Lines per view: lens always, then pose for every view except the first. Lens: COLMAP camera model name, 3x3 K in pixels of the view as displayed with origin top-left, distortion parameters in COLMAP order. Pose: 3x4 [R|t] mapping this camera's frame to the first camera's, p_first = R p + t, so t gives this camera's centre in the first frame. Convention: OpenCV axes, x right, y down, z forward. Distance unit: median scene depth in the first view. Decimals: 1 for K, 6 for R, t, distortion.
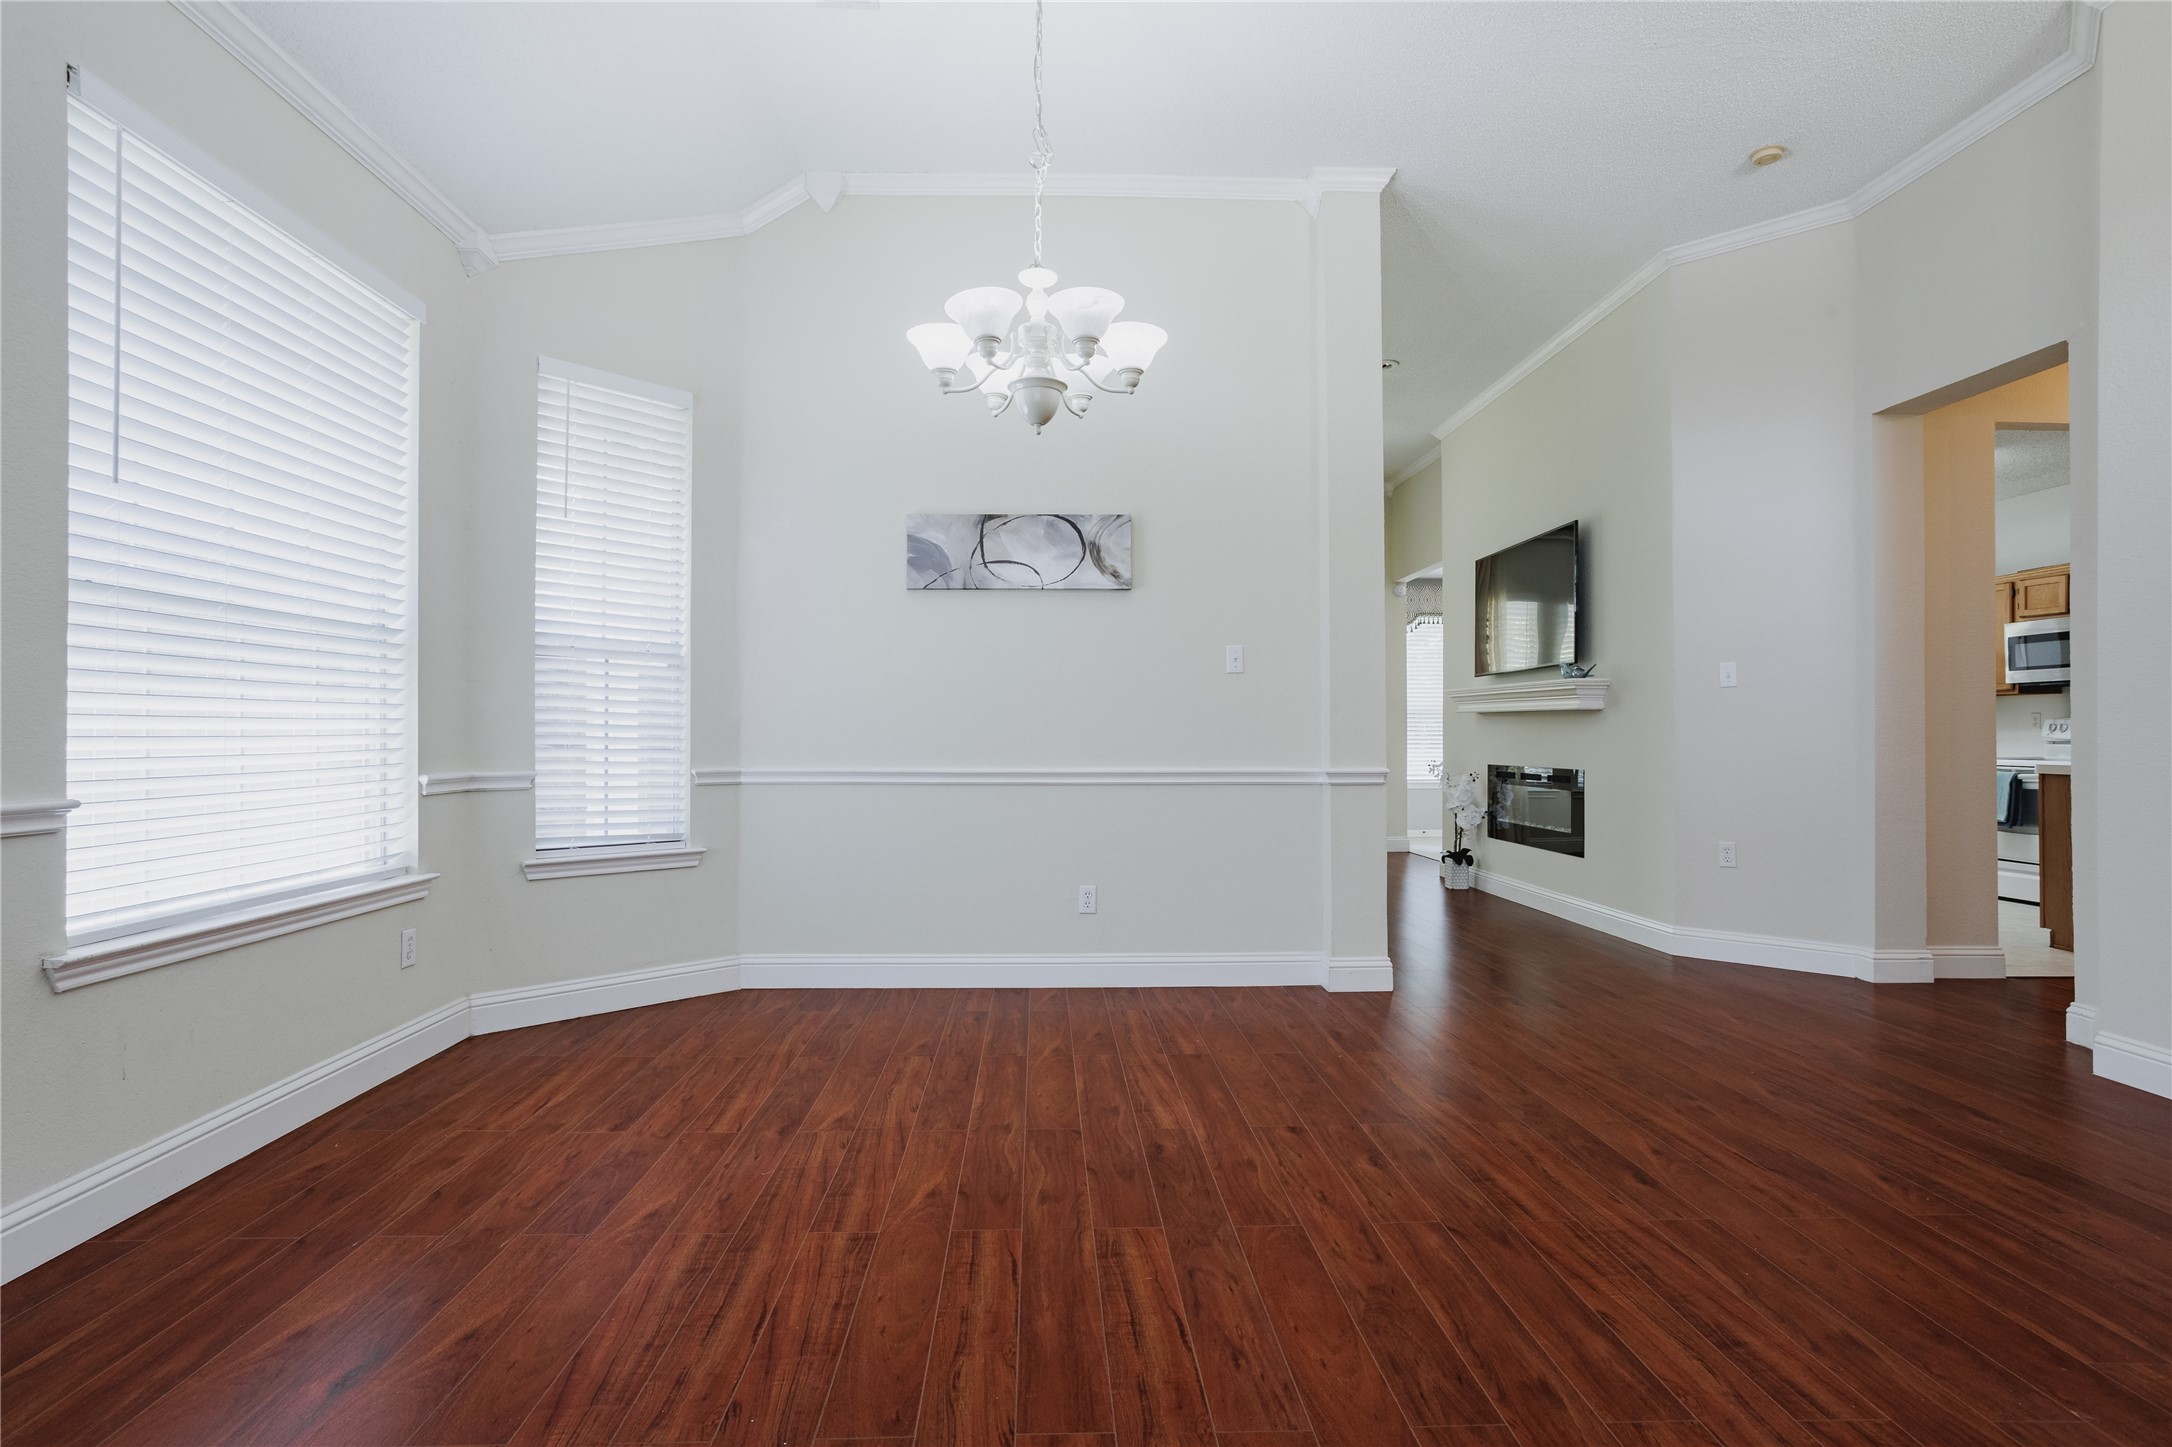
lens RADIAL K [[1079.5, 0, 1071.2], [0, 1079.5, 719.3], [0, 0, 1]] dist [-0.055382, 0.037714]
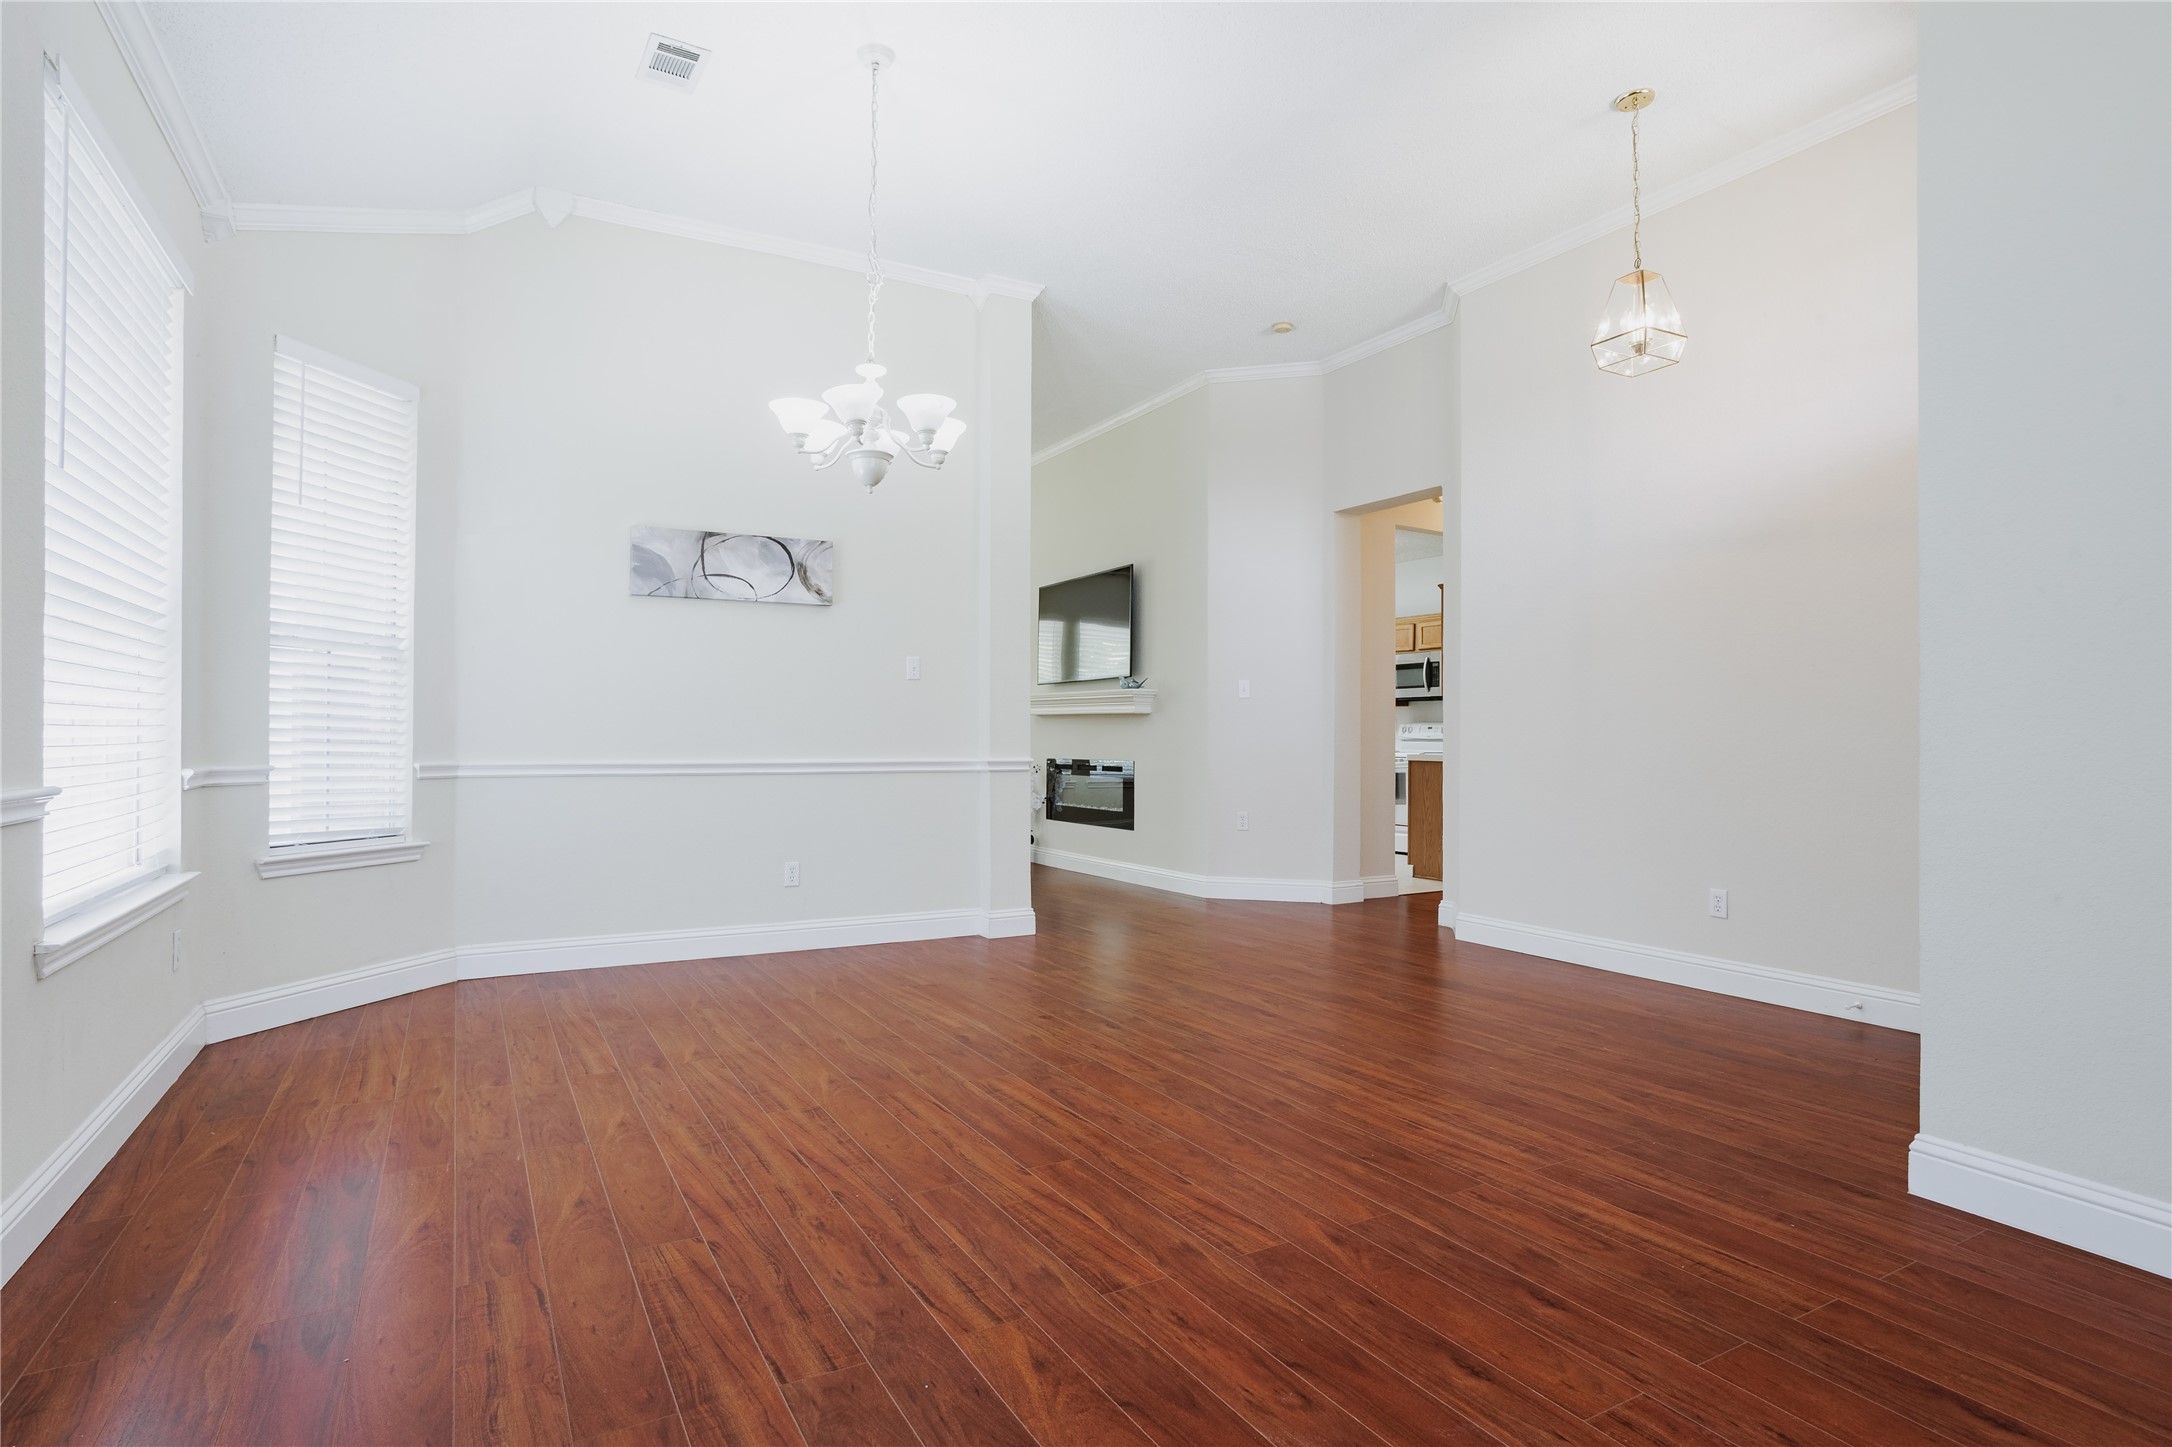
lens RADIAL K [[1102.7, 0, 1057.3], [0, 1102.7, 717.3], [0, 0, 1]] dist [-0.061007, 0.043316]
pose [[0.889513, 0.009755, 0.456805, -0.300070], [-0.008645, 0.999952, -0.004520, 0.003323], [-0.456828, 0.000072, 0.889555, -0.184901]]
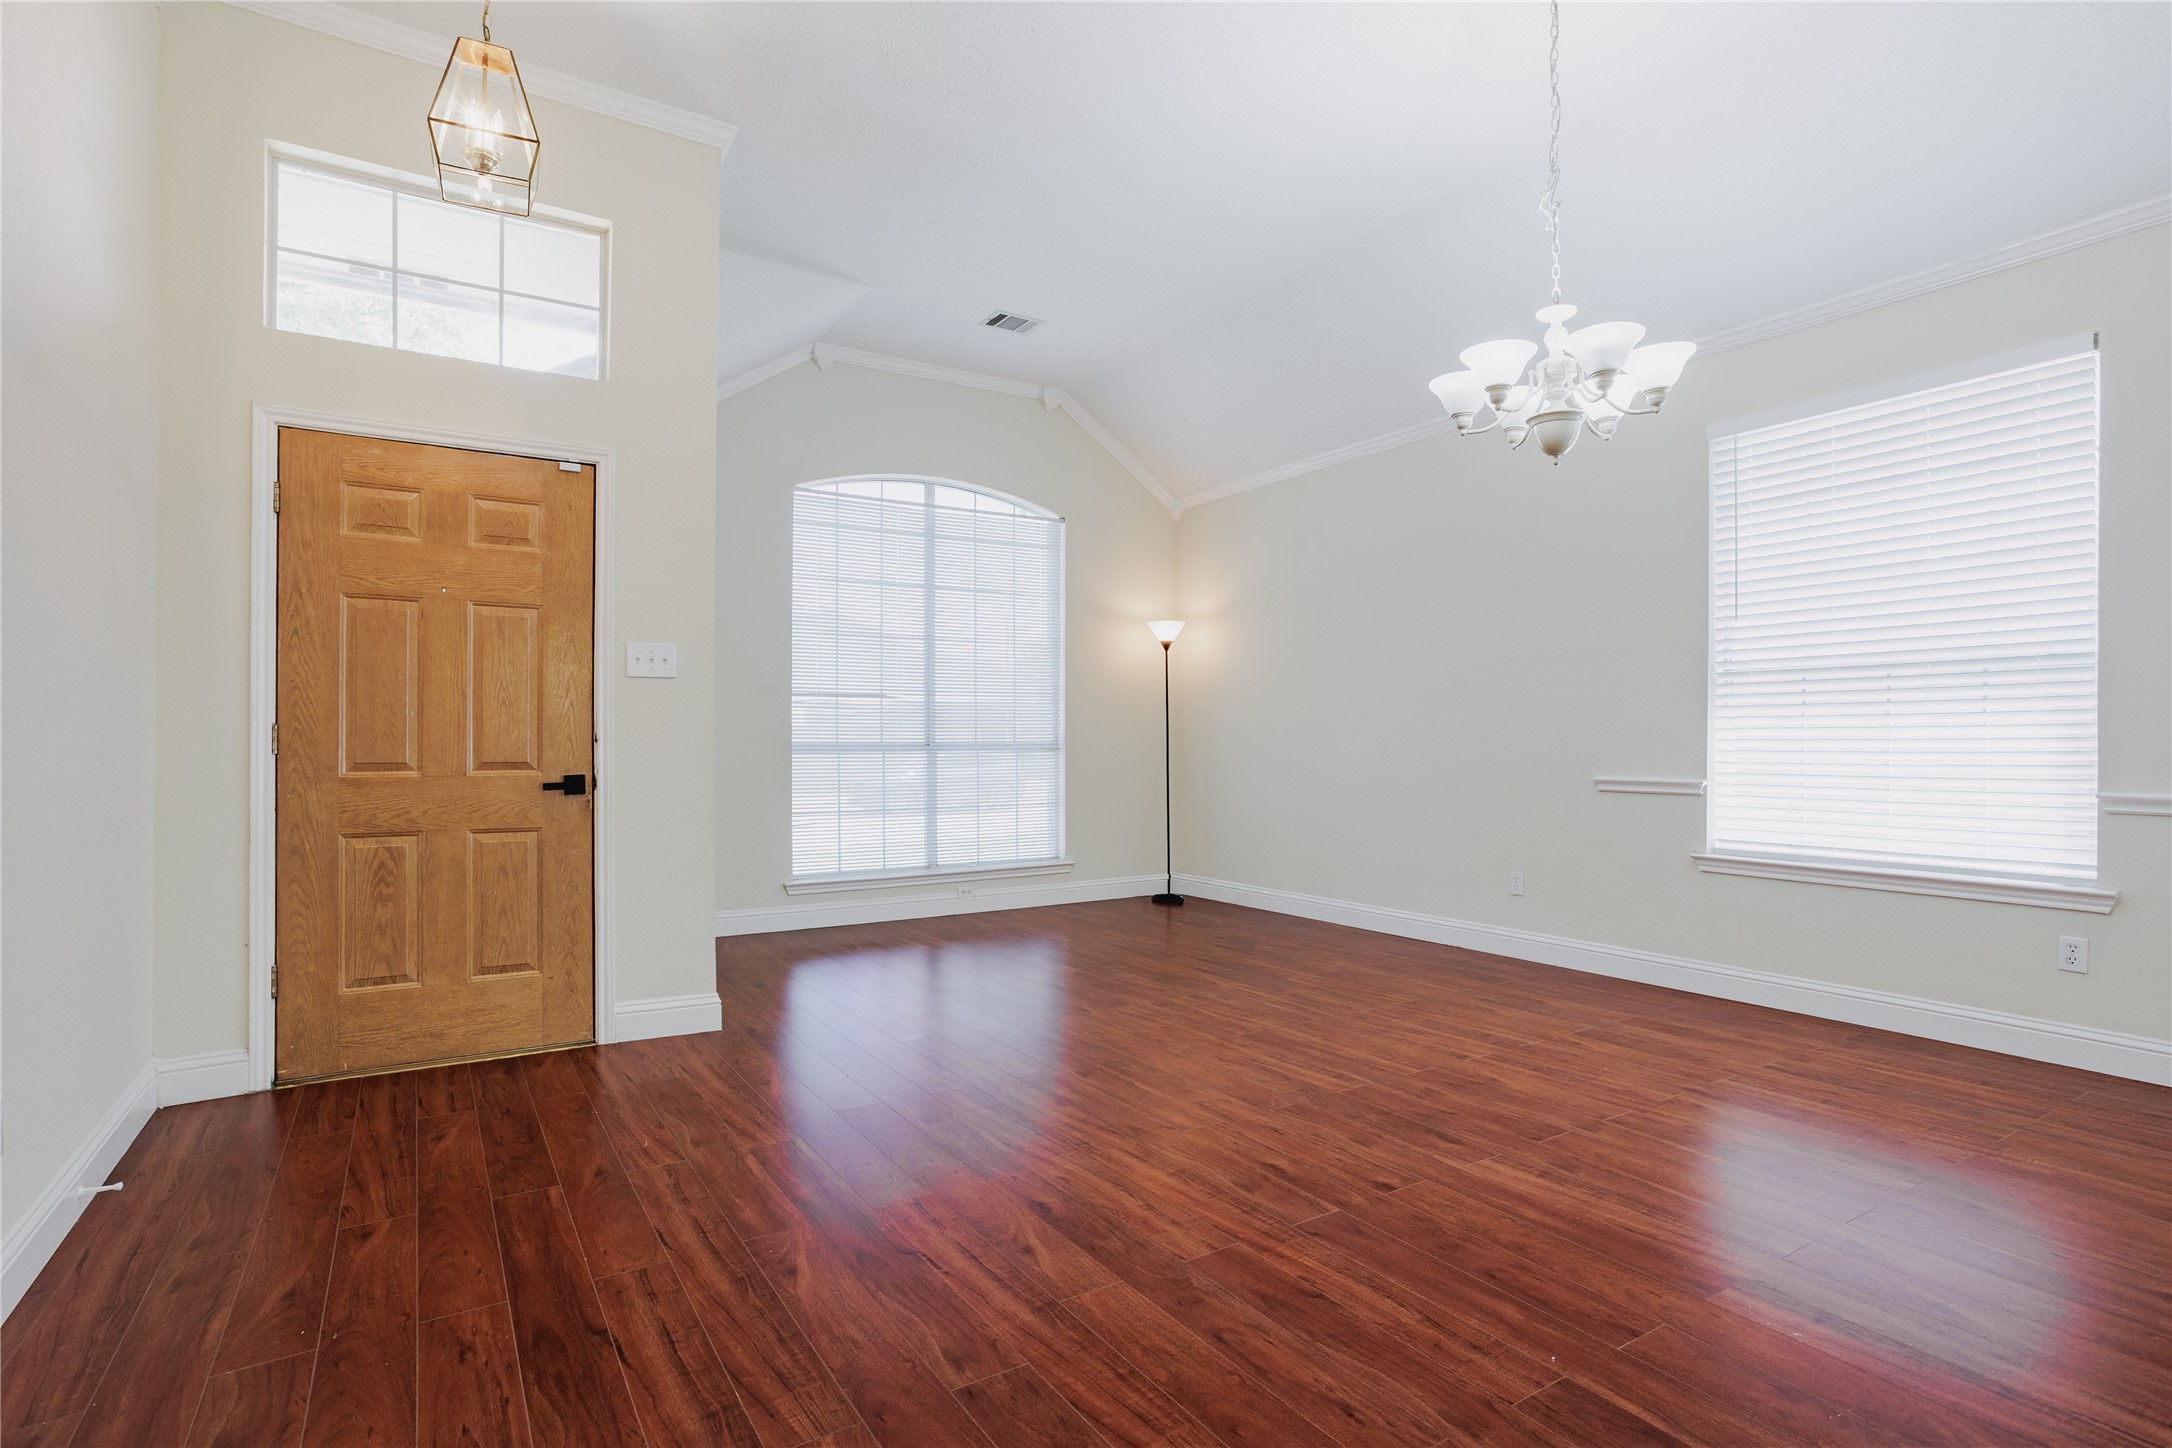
lens RADIAL K [[1079.5, 0, 1071.2], [0, 1079.5, 719.8], [0, 0, 1]] dist [-0.055382, 0.037714]
pose [[-0.866067, -0.013738, -0.499739, 0.631825], [0.003553, 0.999428, -0.033633, 0.012509], [0.499915, -0.030904, -0.865523, 1.170731]]
